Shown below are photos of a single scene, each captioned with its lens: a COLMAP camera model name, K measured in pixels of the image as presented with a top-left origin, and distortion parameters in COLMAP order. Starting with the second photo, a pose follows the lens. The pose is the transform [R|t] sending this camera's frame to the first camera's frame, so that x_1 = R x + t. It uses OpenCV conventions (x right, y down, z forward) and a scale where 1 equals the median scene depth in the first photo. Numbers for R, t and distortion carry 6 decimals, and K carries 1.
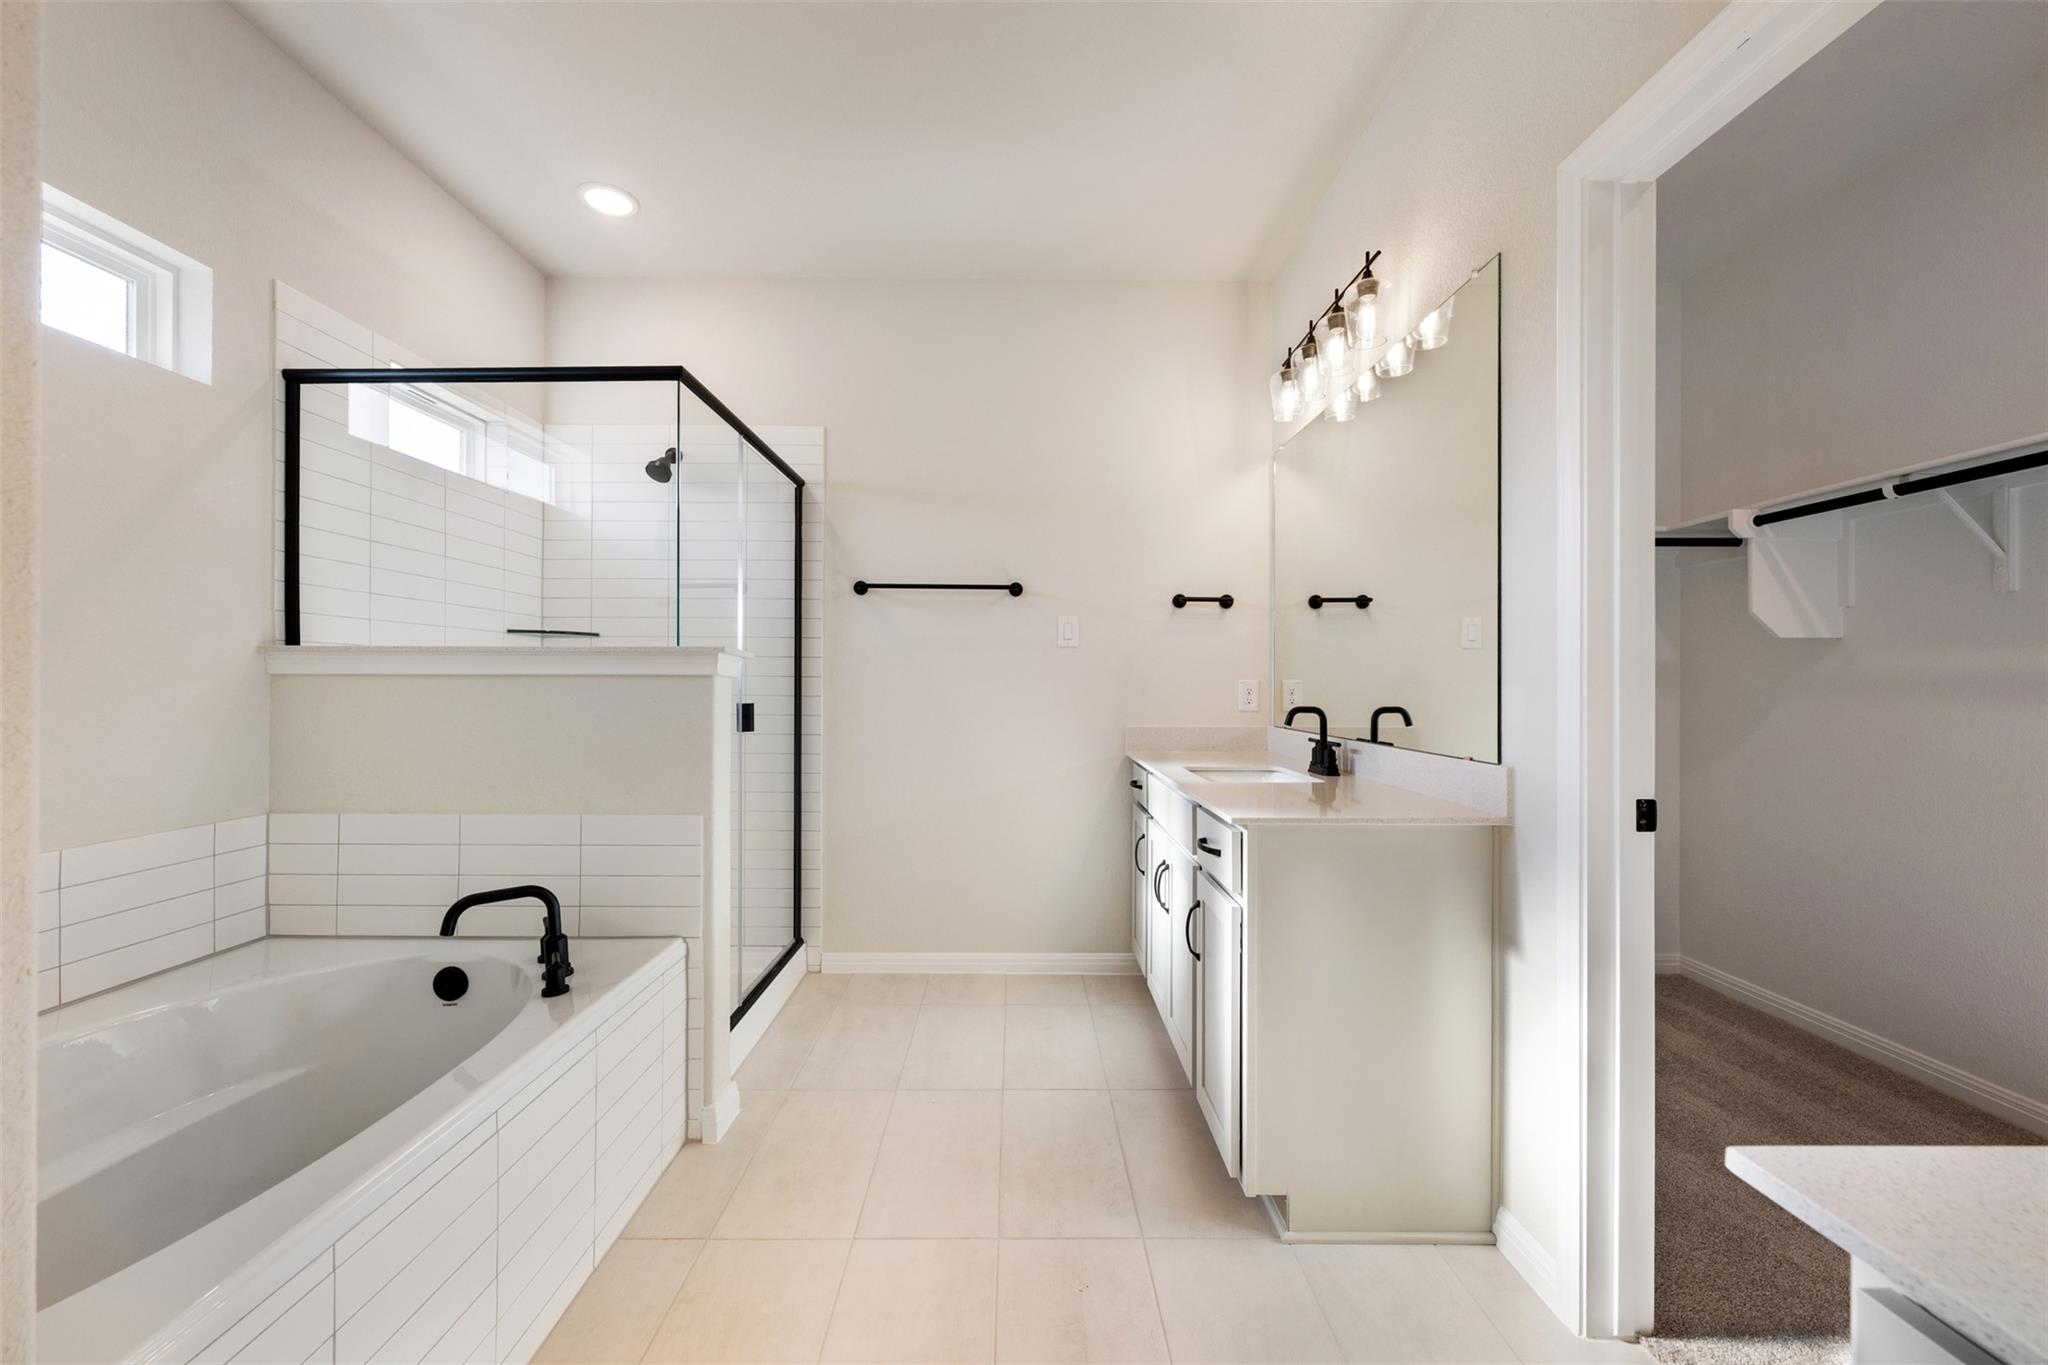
lens RADIAL K [[820.8, 0, 1035.7], [0, 820.8, 673.7], [0, 0, 1]] dist [-0.002500, 0.000566]
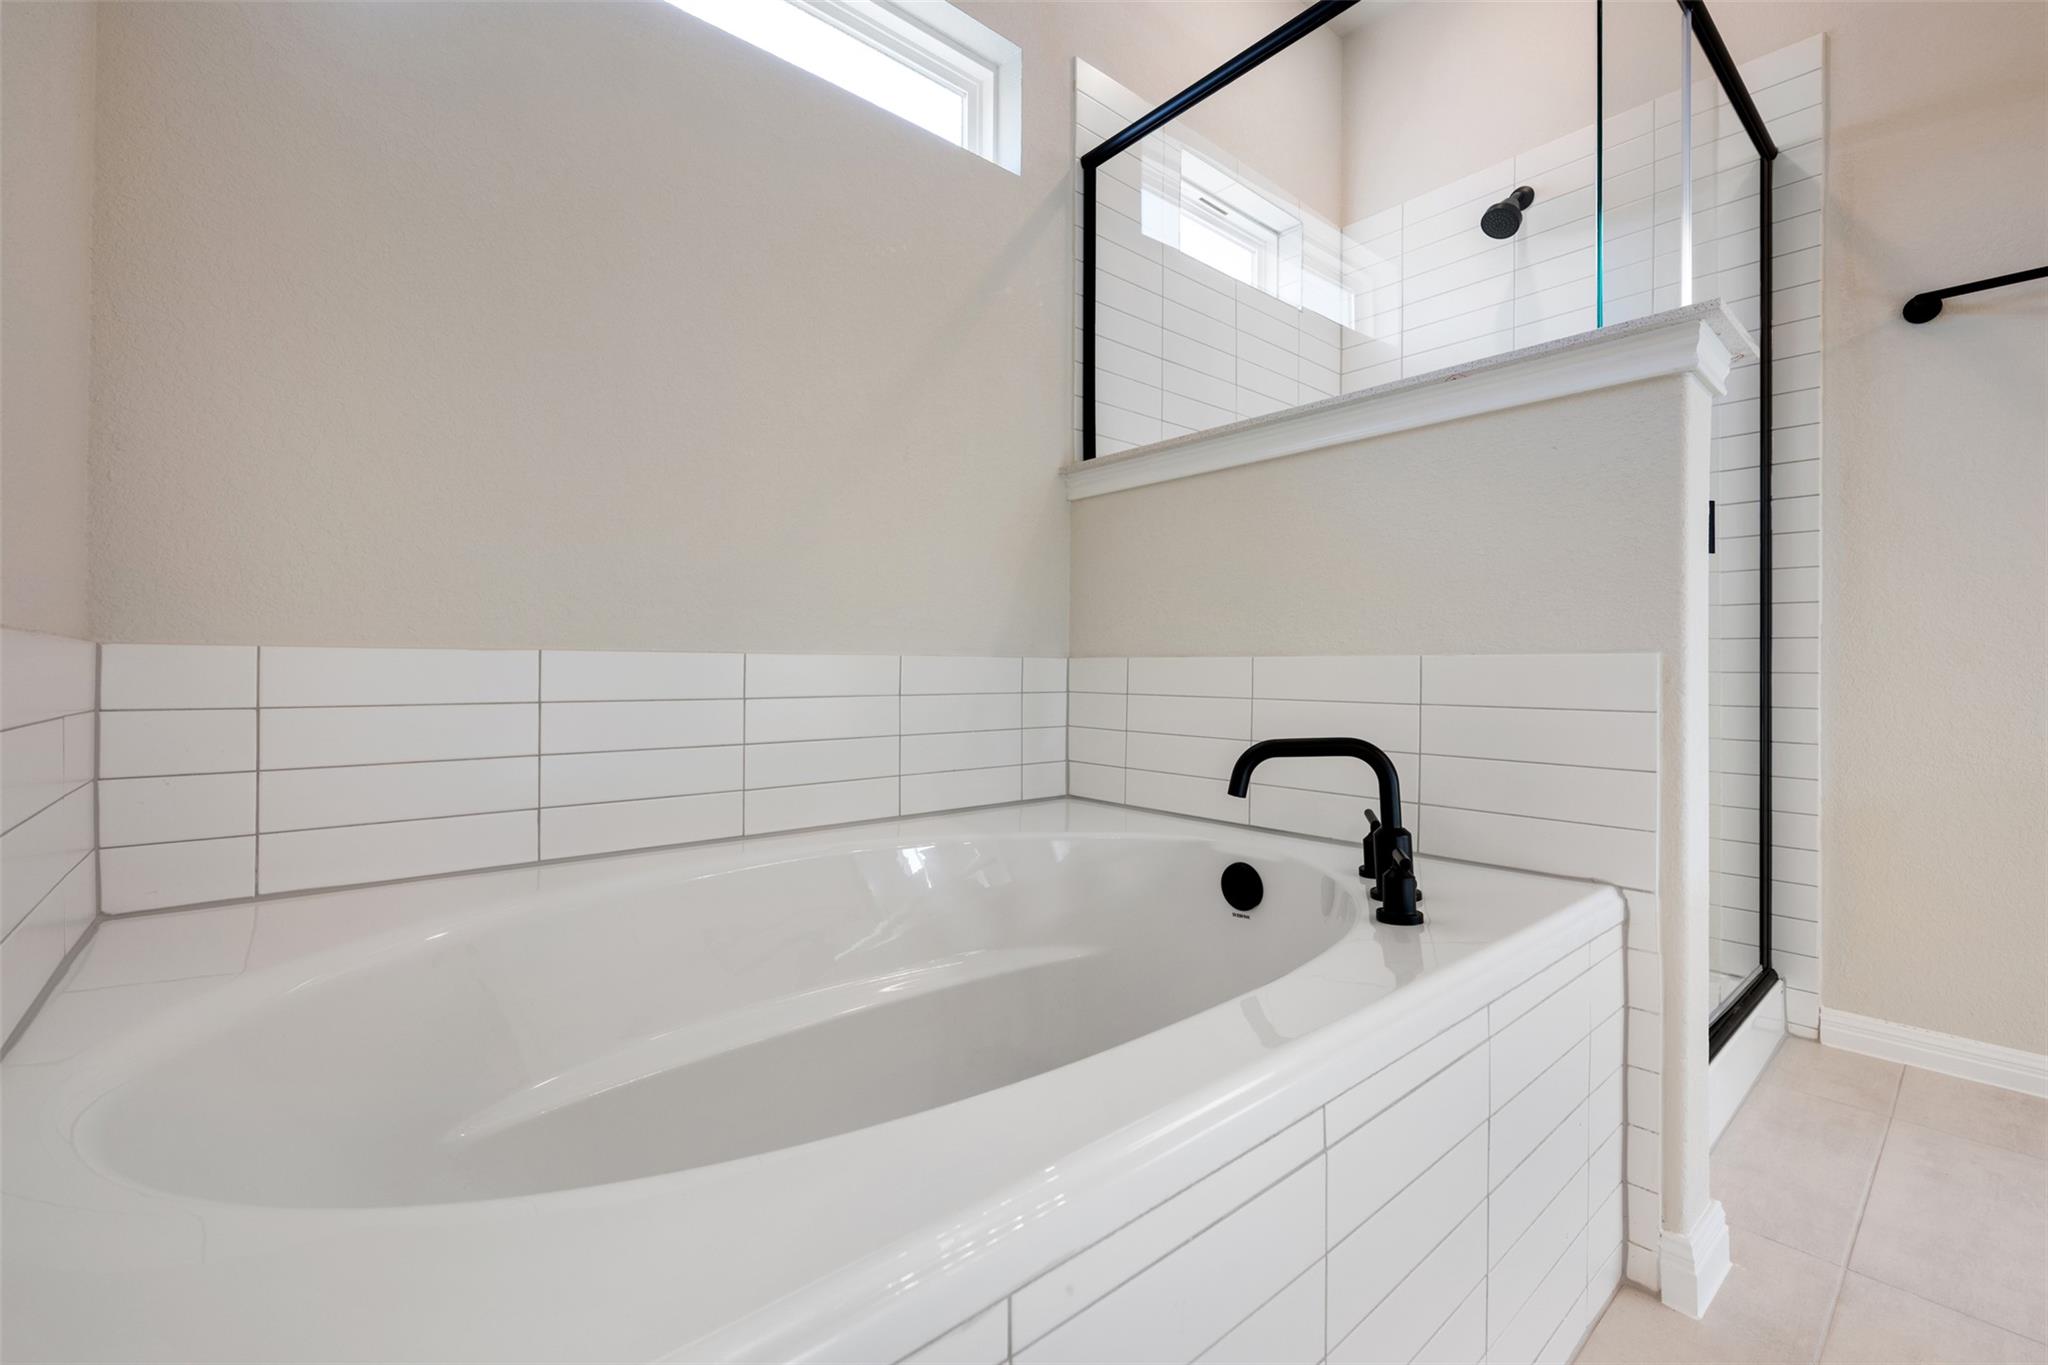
lens RADIAL K [[864.9, 0, 1020.3], [0, 864.9, 671.0], [0, 0, 1]] dist [-0.003126, 0.000563]
pose [[0.645280, -0.000867, -0.763945, -0.255315], [-0.001731, 0.999995, -0.002597, 0.186845], [0.763944, 0.002998, 0.645276, 0.355866]]
